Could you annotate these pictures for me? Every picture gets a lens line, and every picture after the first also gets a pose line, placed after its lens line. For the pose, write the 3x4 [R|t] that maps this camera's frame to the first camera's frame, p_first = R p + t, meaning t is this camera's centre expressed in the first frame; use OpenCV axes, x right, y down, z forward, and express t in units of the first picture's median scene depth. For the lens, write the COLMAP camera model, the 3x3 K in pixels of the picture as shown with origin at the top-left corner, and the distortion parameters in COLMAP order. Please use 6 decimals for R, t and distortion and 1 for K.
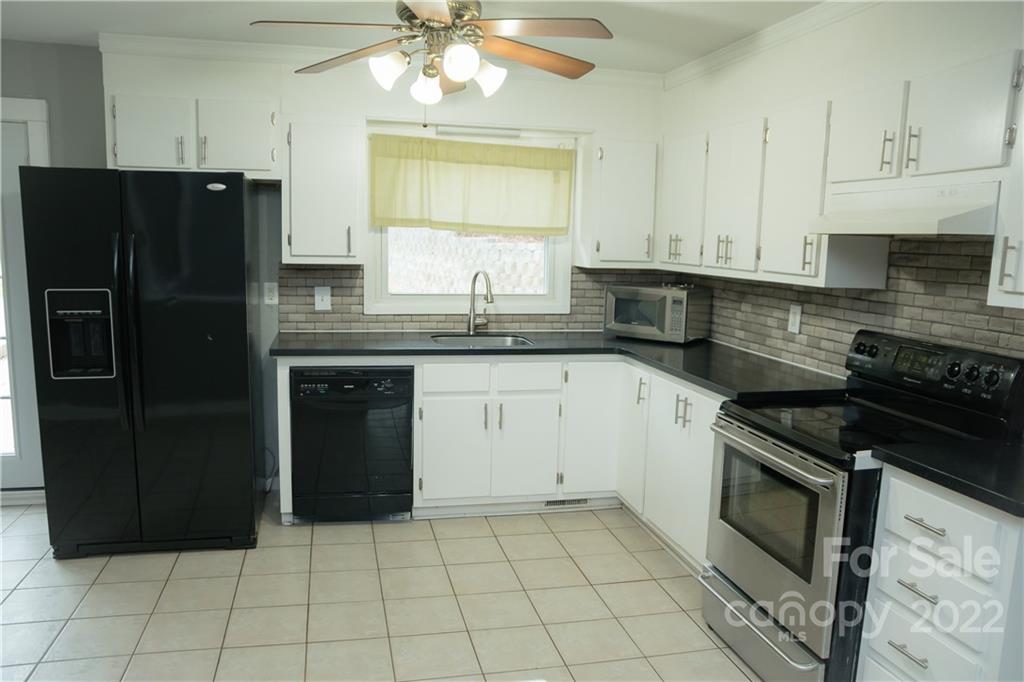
lens RADIAL K [[768.7, 0, 512.0], [0, 768.7, 341.0], [0, 0, 1]] dist [-0.130742, 0.140434]
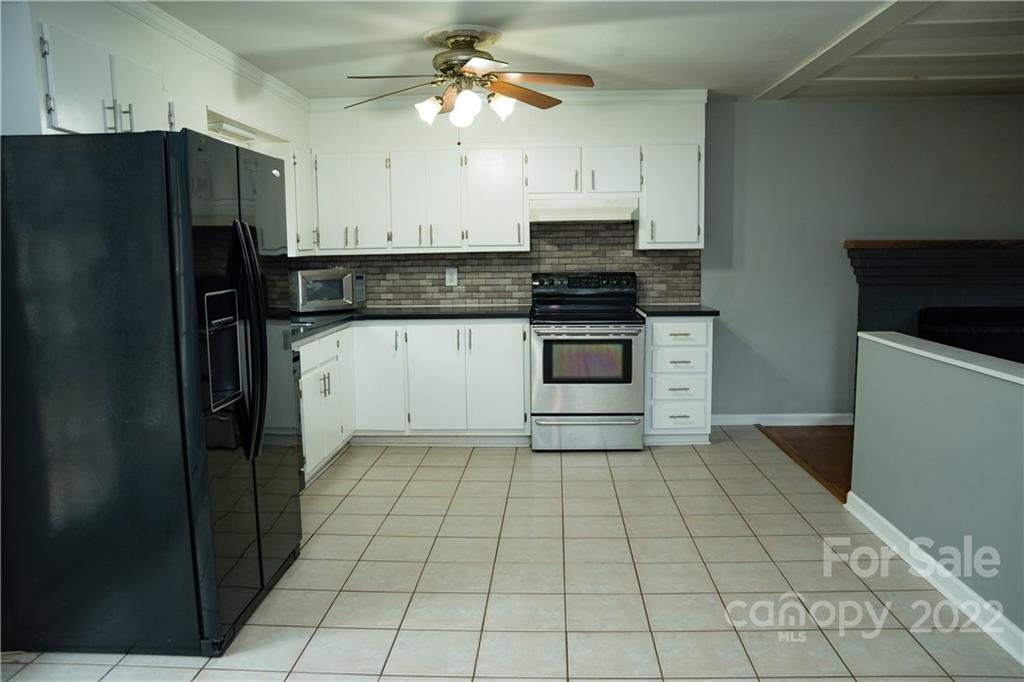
lens RADIAL K [[768.7, 0, 512.0], [0, 768.7, 341.0], [0, 0, 1]] dist [-0.130742, 0.140434]
pose [[0.276292, -0.151595, 0.949042, -1.143211], [0.152627, 0.981871, 0.112405, -0.059785], [-0.948877, 0.113793, 0.294421, 0.433286]]
